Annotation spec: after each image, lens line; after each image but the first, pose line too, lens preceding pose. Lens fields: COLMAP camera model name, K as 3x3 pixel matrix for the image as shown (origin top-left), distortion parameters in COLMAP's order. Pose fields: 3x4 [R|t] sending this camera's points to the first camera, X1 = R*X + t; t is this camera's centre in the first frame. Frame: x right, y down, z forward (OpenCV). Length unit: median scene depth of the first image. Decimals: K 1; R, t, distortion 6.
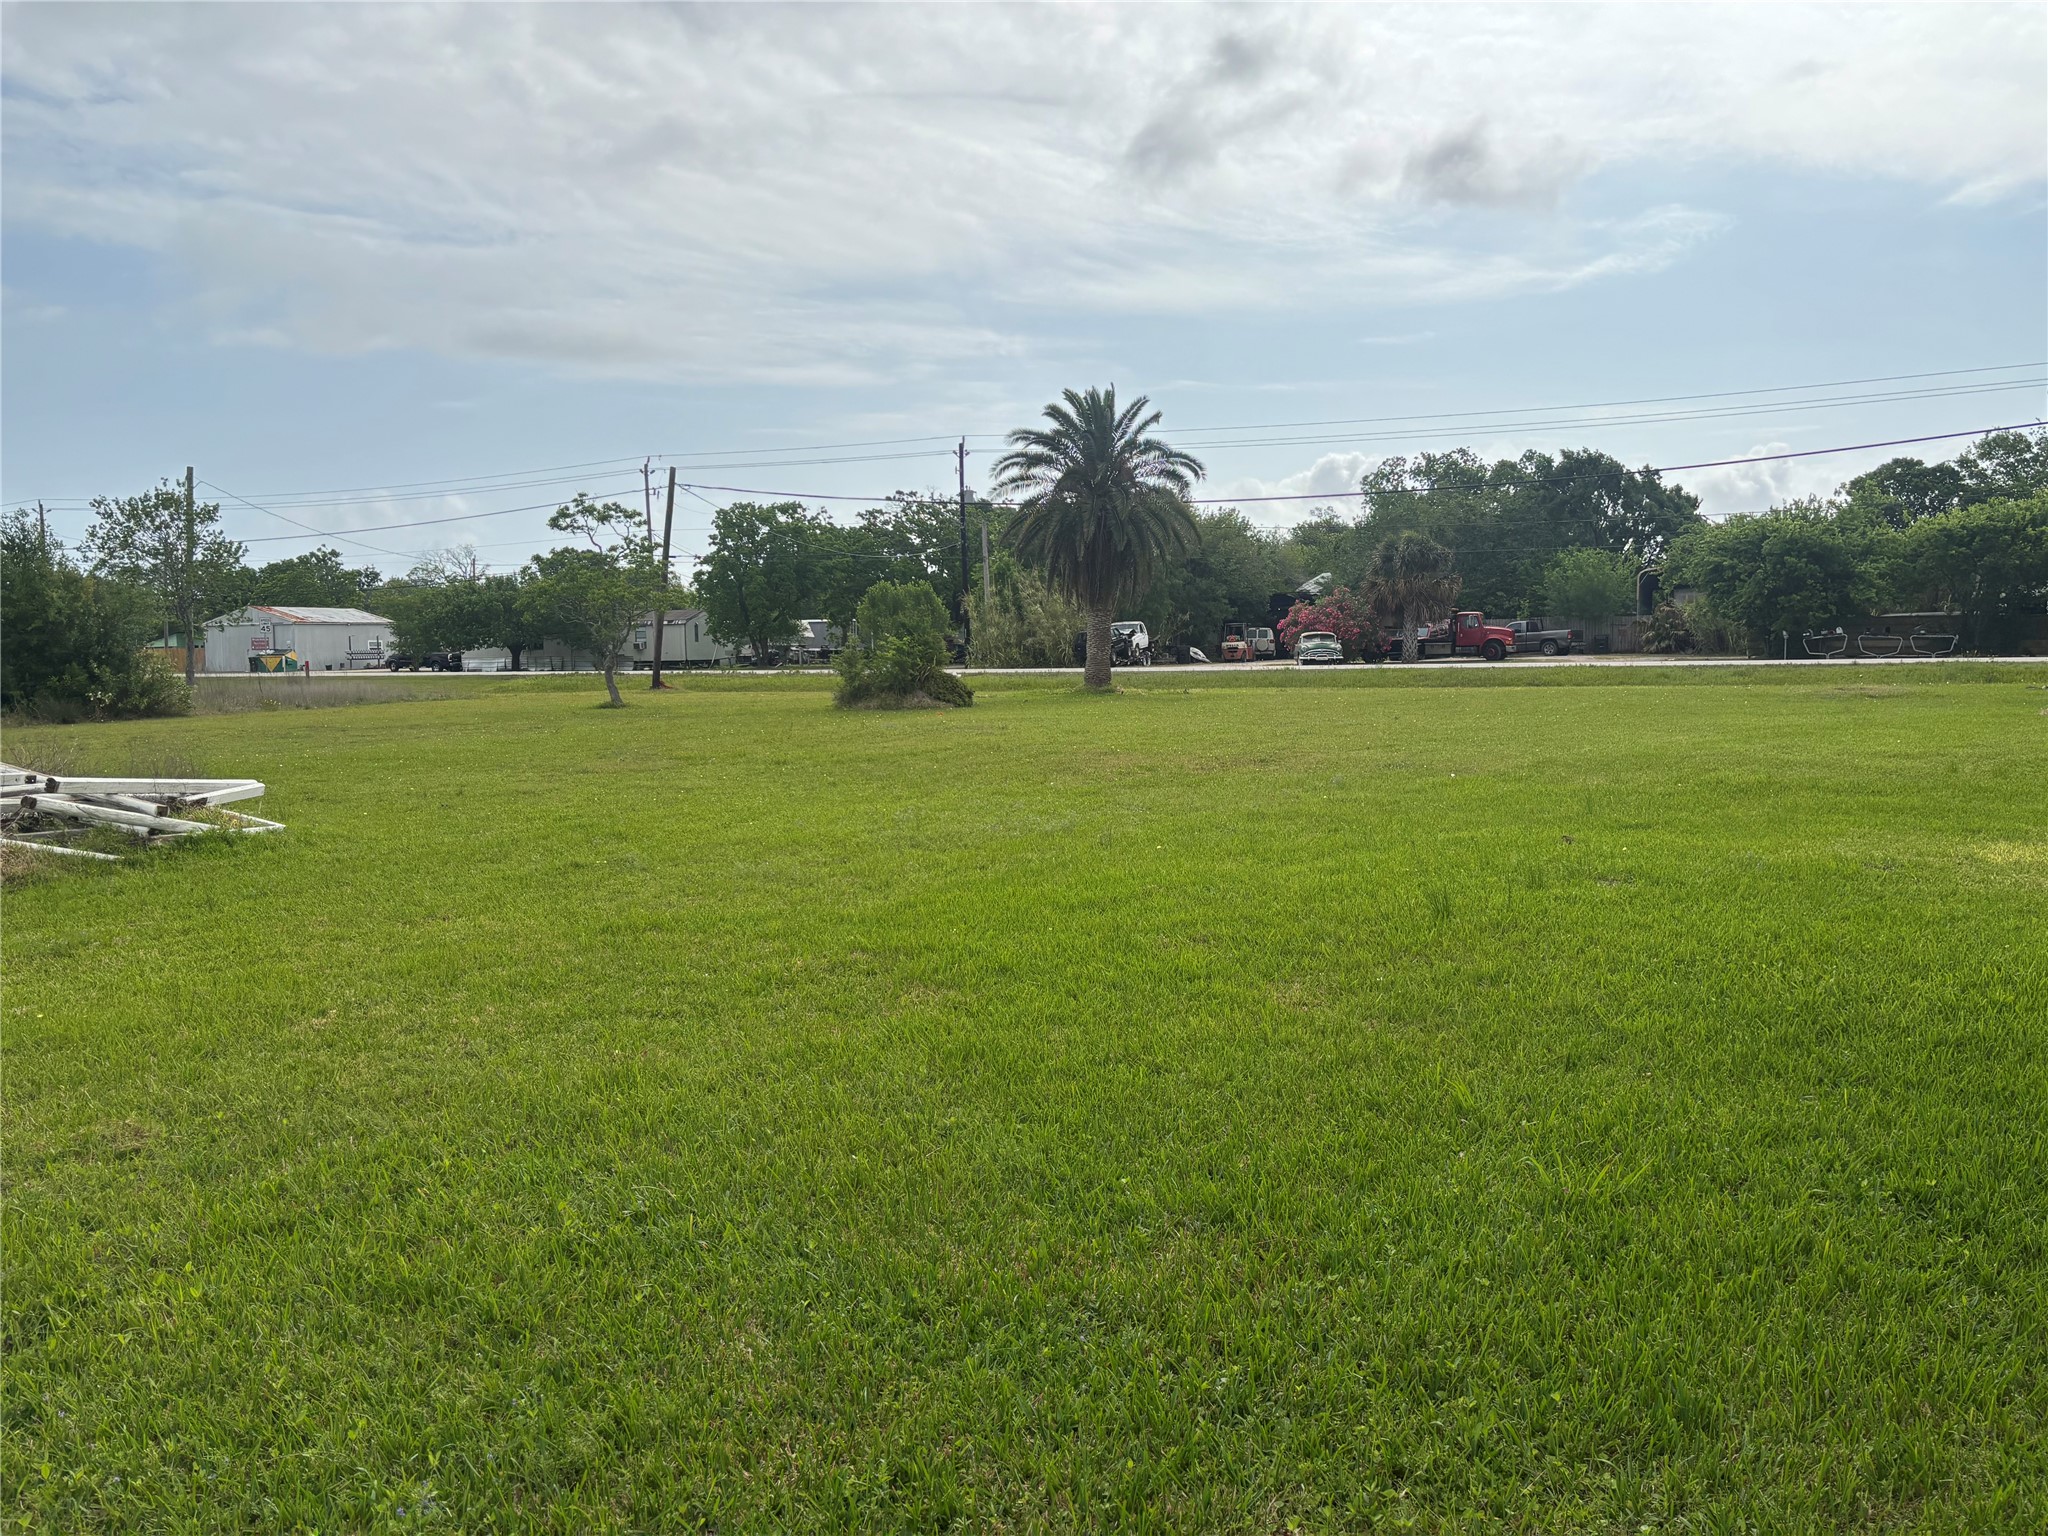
lens RADIAL K [[1559.5, 0, 1044.1], [0, 1559.5, 750.0], [0, 0, 1]] dist [0.052357, -0.067797]
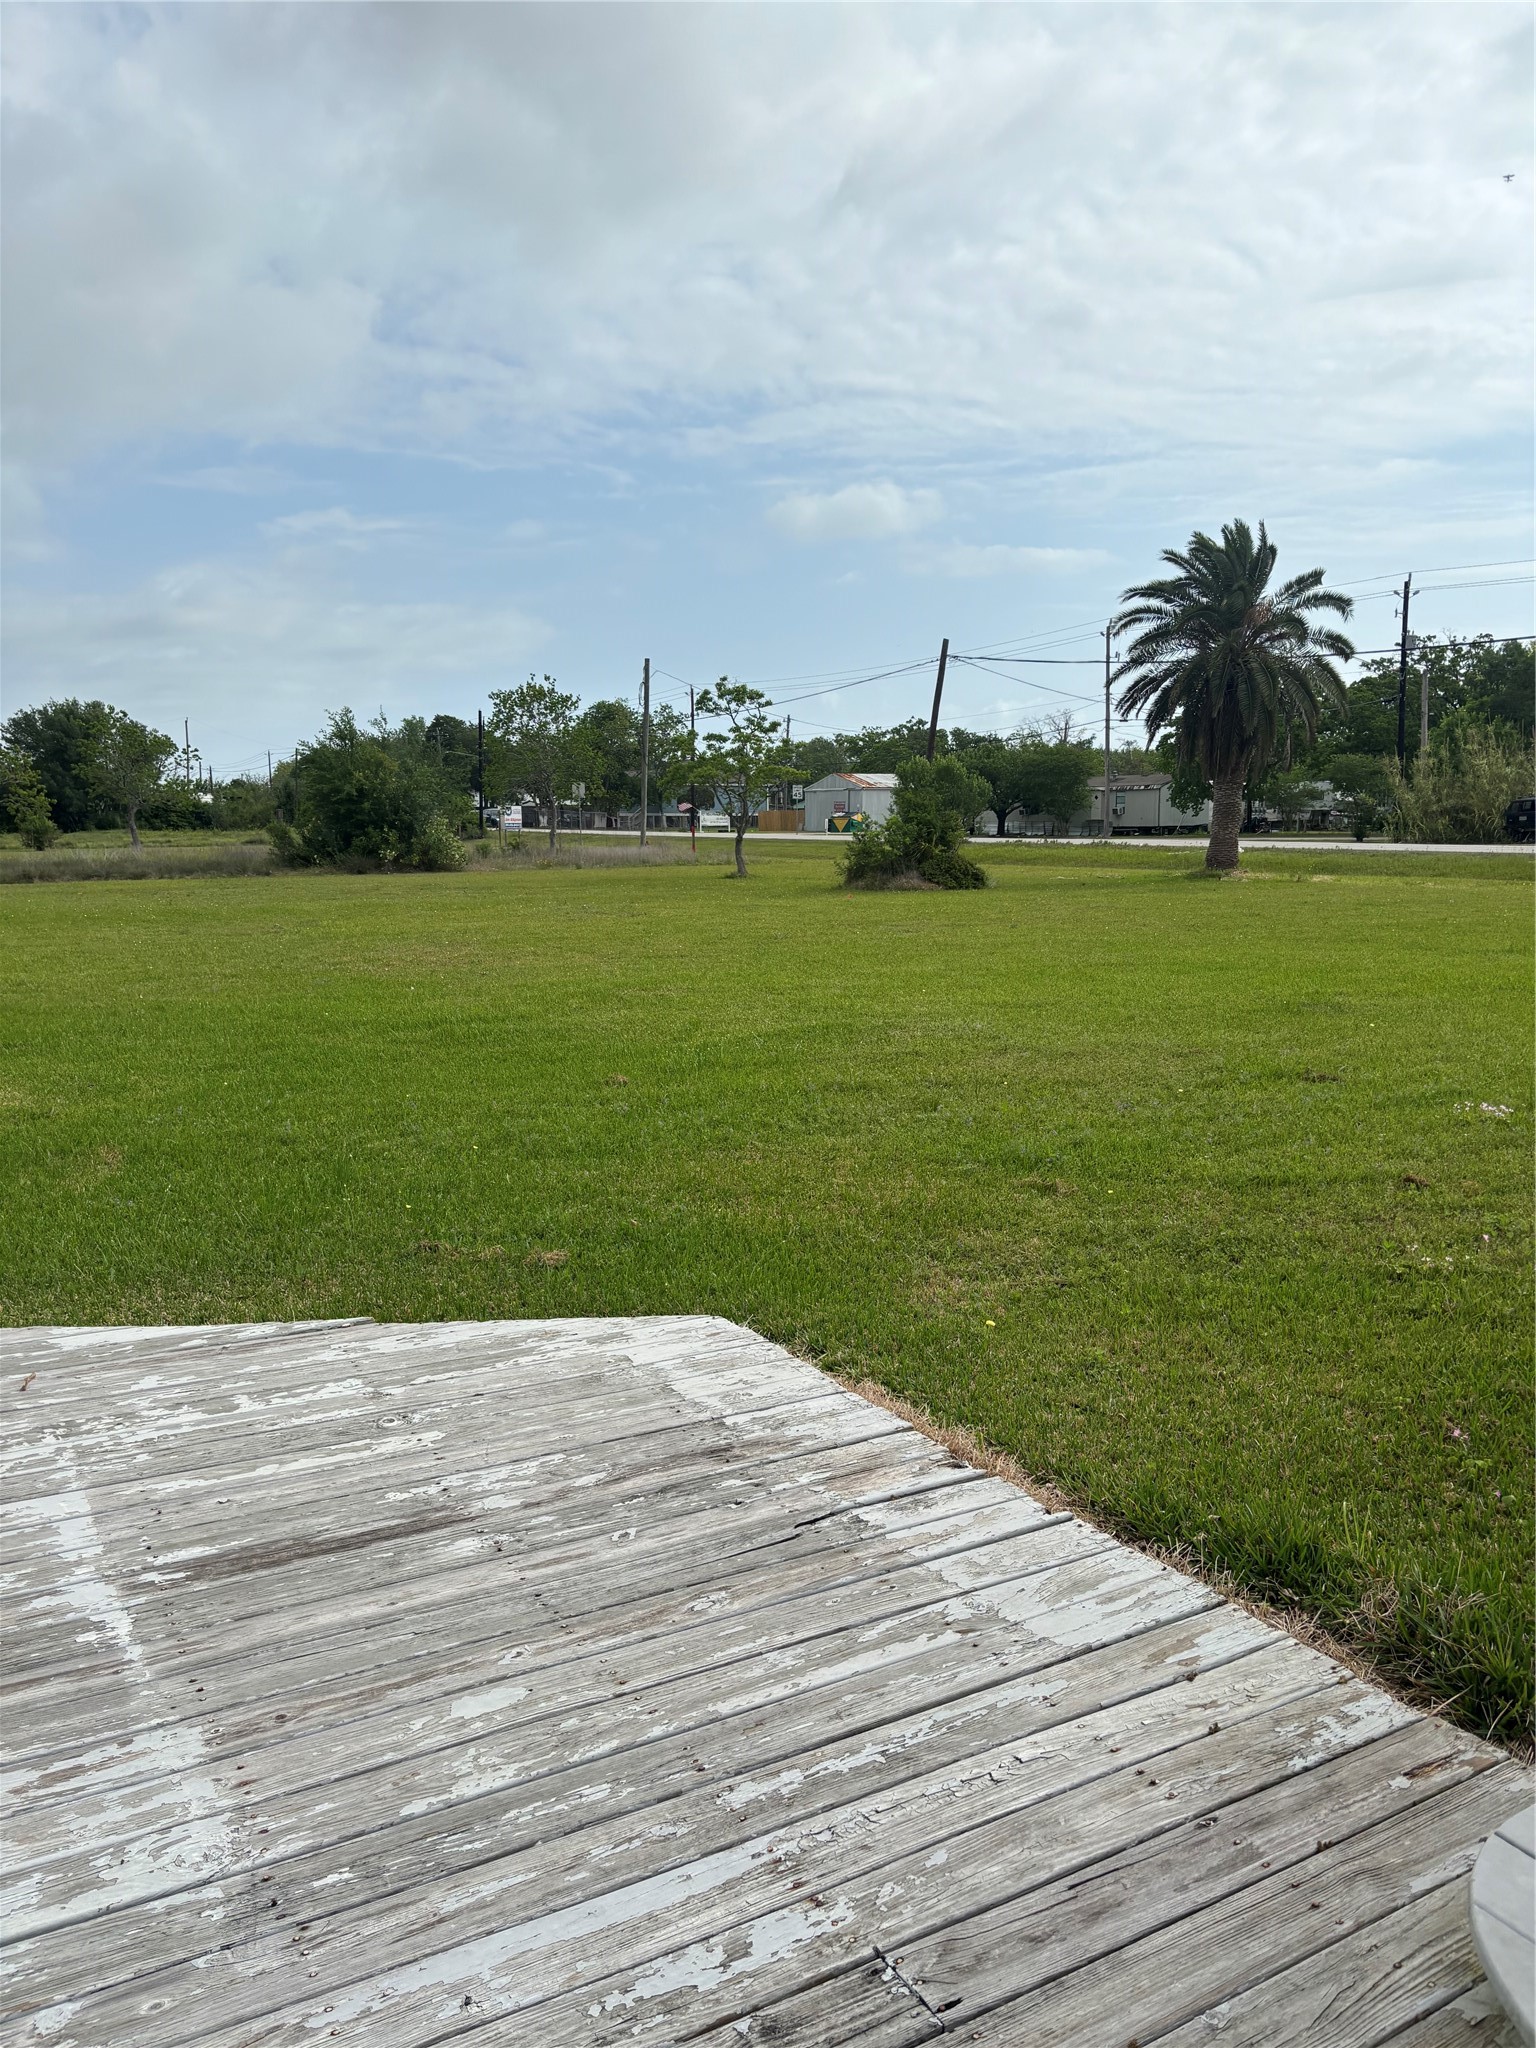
lens RADIAL K [[1559.5, 0, 767.4], [0, 1559.5, 1021.1], [0, 0, 1]] dist [0.052357, -0.067797]
pose [[0.799882, 0.090248, -0.593333, 3.316418], [-0.047519, 0.995049, 0.087289, -0.194702], [0.598273, -0.041626, 0.800211, 1.212336]]
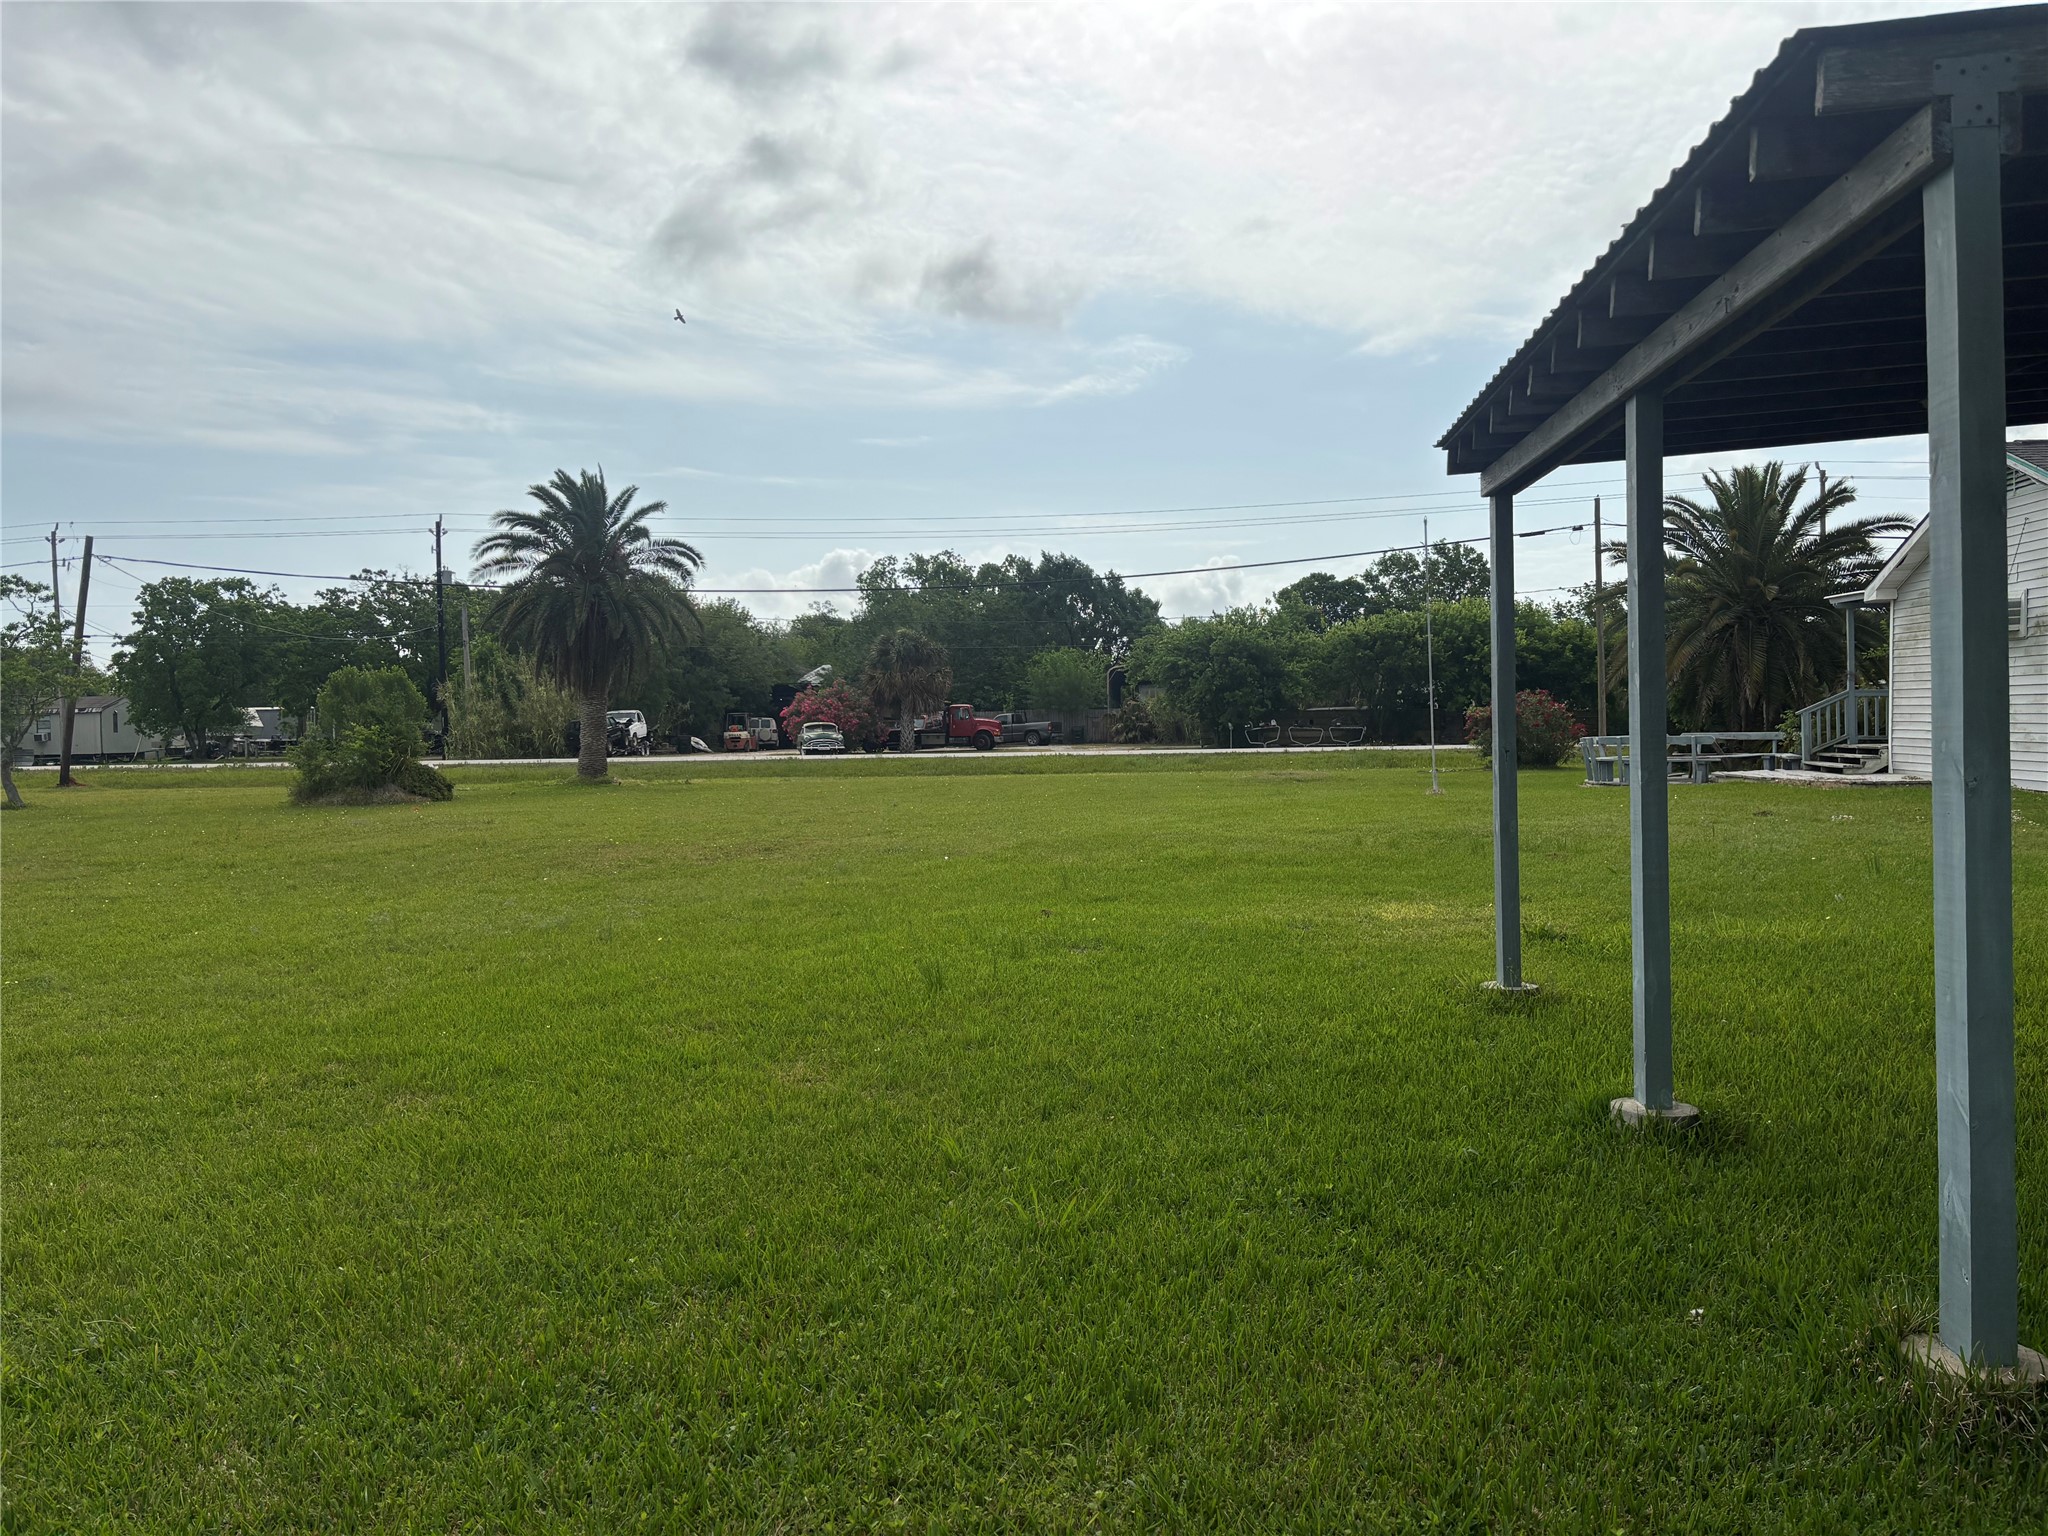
lens RADIAL K [[1559.5, 0, 1038.6], [0, 1559.5, 759.0], [0, 0, 1]] dist [0.052357, -0.067797]
pose [[0.951637, -0.006212, 0.307163, -0.004979], [0.022032, 0.998601, -0.048061, 0.001613], [-0.306435, 0.052504, 0.950442, -0.039052]]
